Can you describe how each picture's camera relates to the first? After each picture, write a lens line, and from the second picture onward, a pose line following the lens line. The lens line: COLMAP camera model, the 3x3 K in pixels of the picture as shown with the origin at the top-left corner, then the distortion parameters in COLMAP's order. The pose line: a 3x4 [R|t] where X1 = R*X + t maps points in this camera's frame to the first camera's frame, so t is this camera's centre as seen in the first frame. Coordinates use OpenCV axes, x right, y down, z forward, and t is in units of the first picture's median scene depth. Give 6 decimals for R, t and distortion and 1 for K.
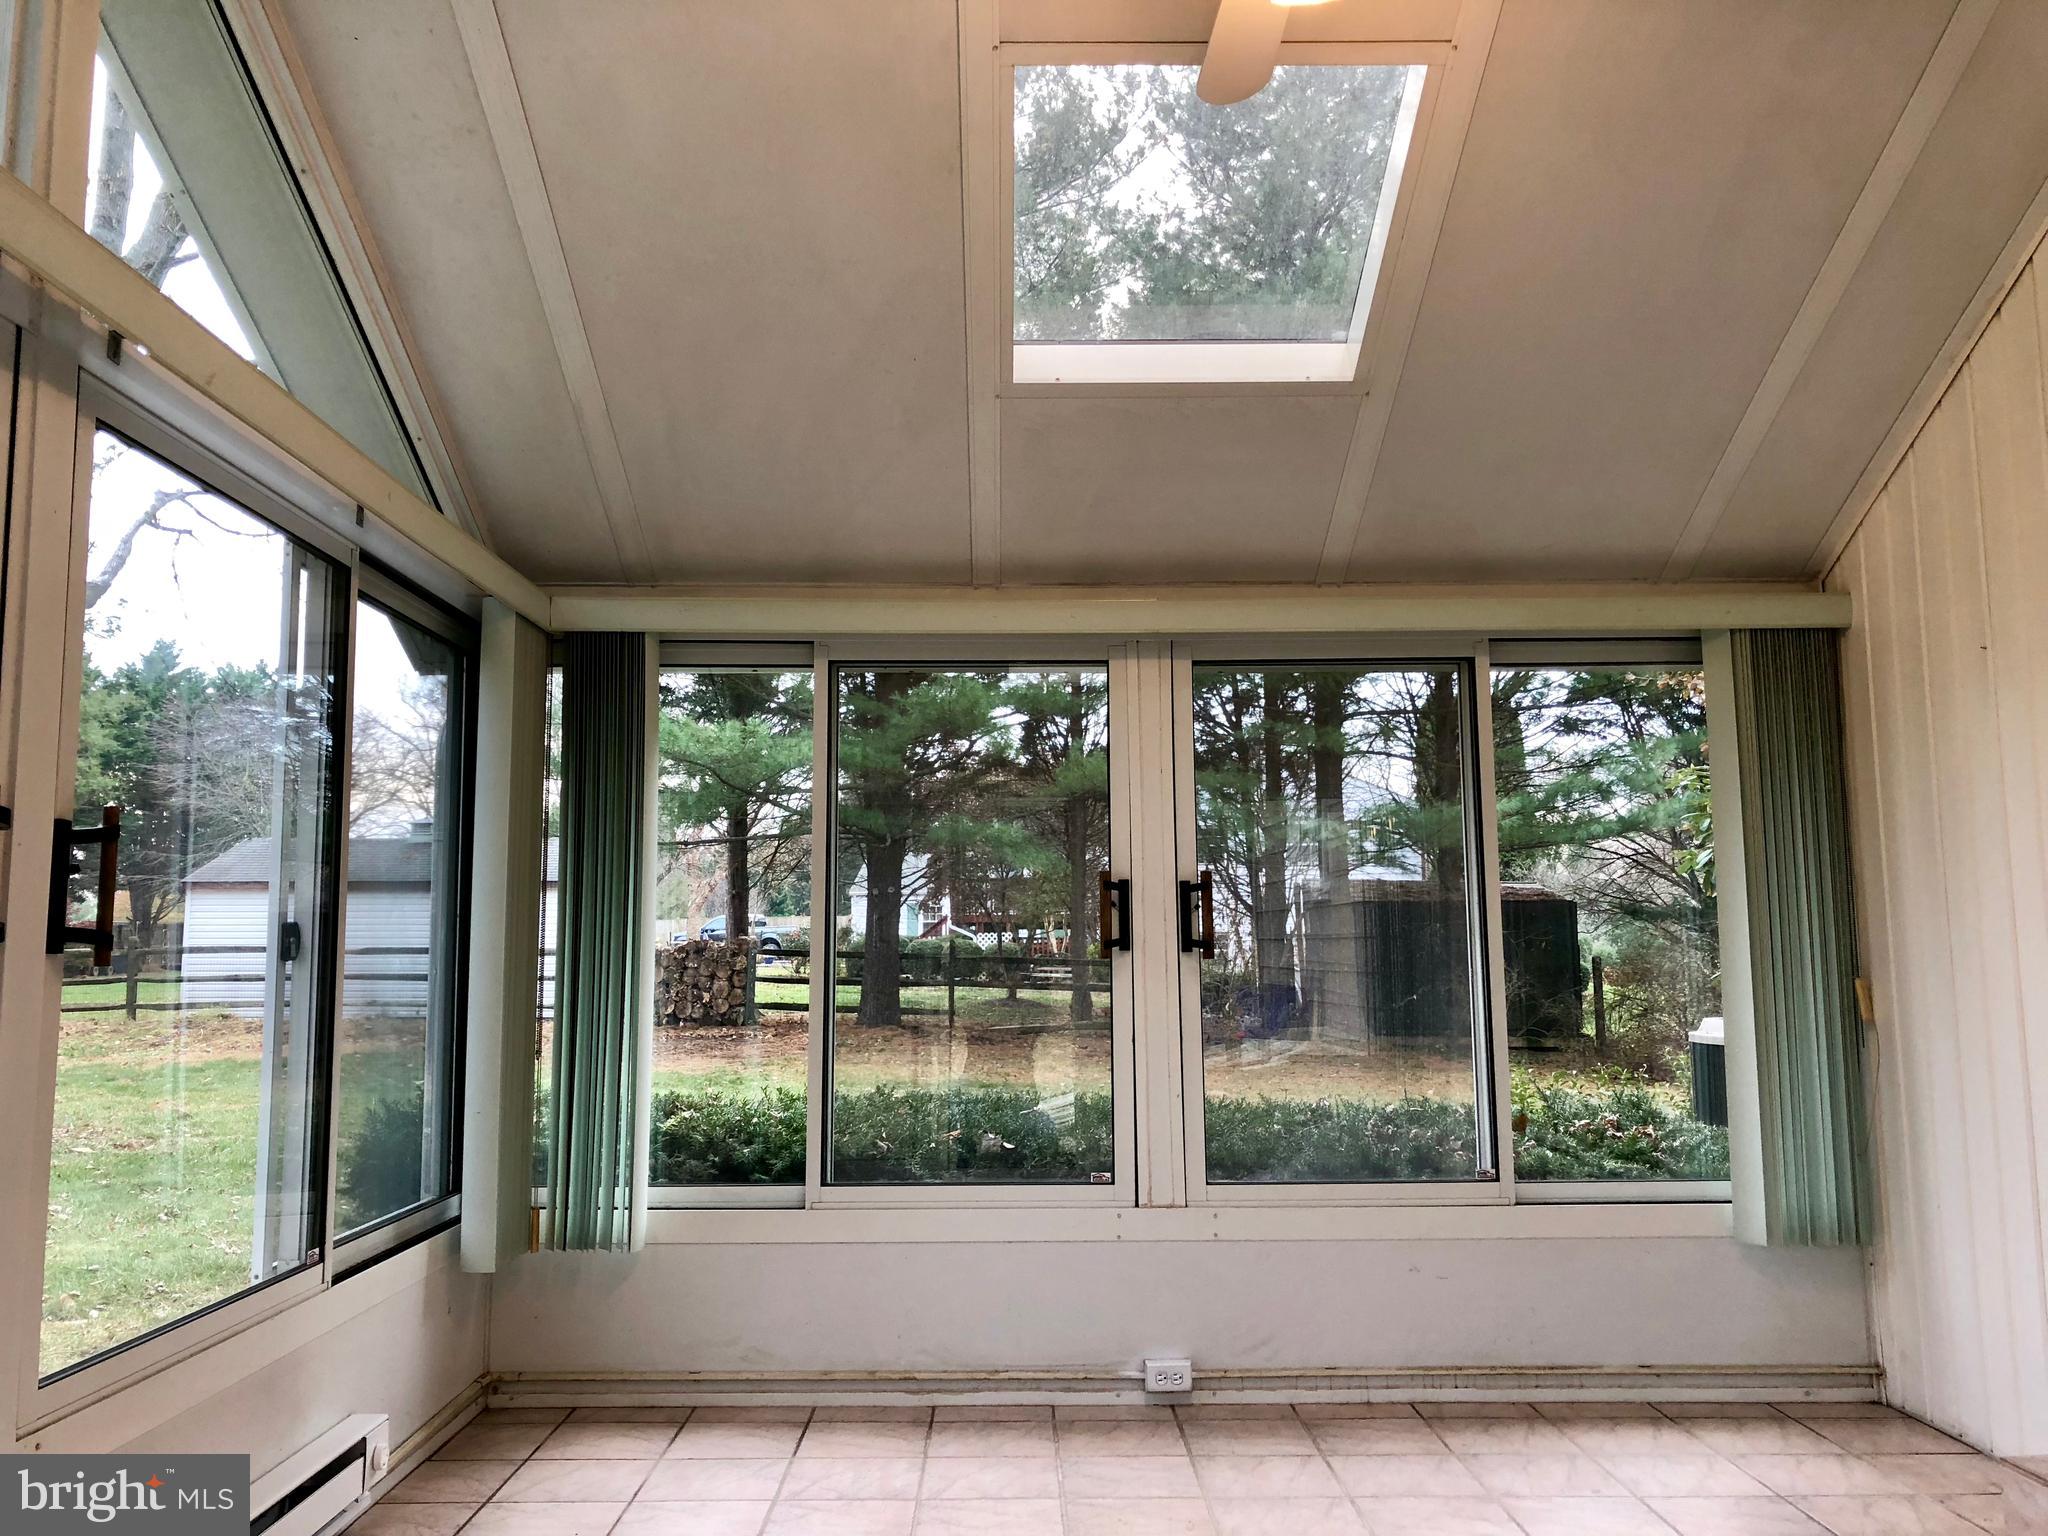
lens RADIAL K [[1681.3, 0, 1024.0], [0, 1681.3, 768.0], [0, 0, 1]] dist [-0.001030, -0.001937]
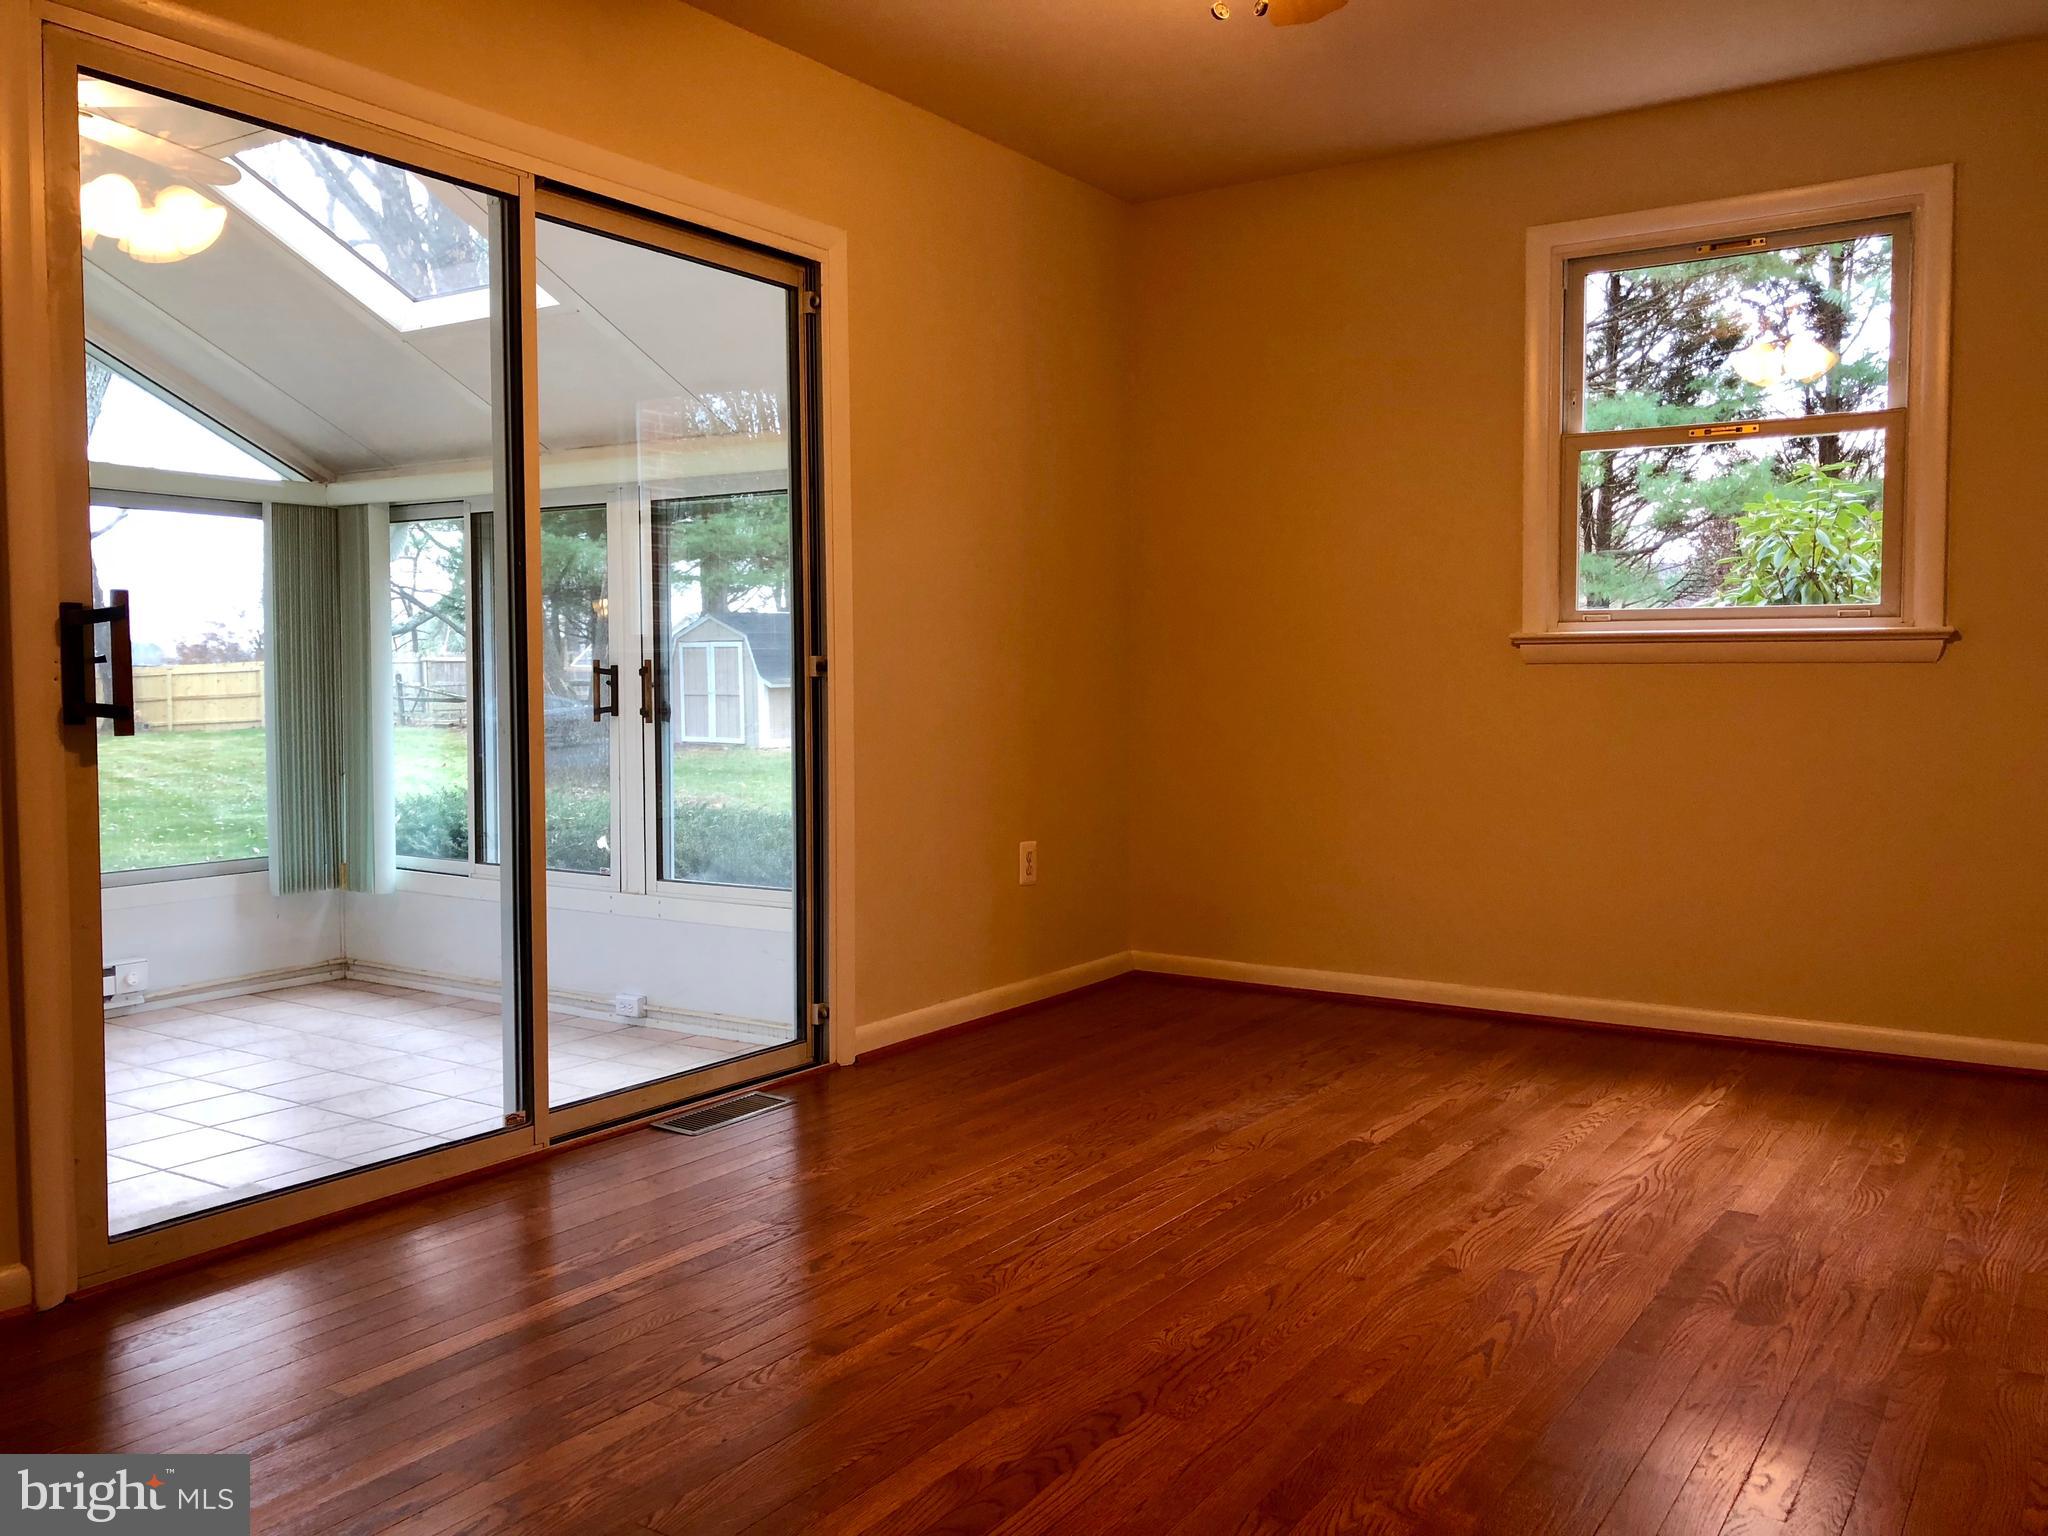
lens RADIAL K [[1681.3, 0, 1024.0], [0, 1681.3, 768.0], [0, 0, 1]] dist [-0.001030, -0.001937]
pose [[0.832453, 0.035978, -0.552926, 1.148626], [0.062000, 0.985575, 0.157474, -0.048726], [0.550616, -0.165371, 0.818214, 0.030716]]
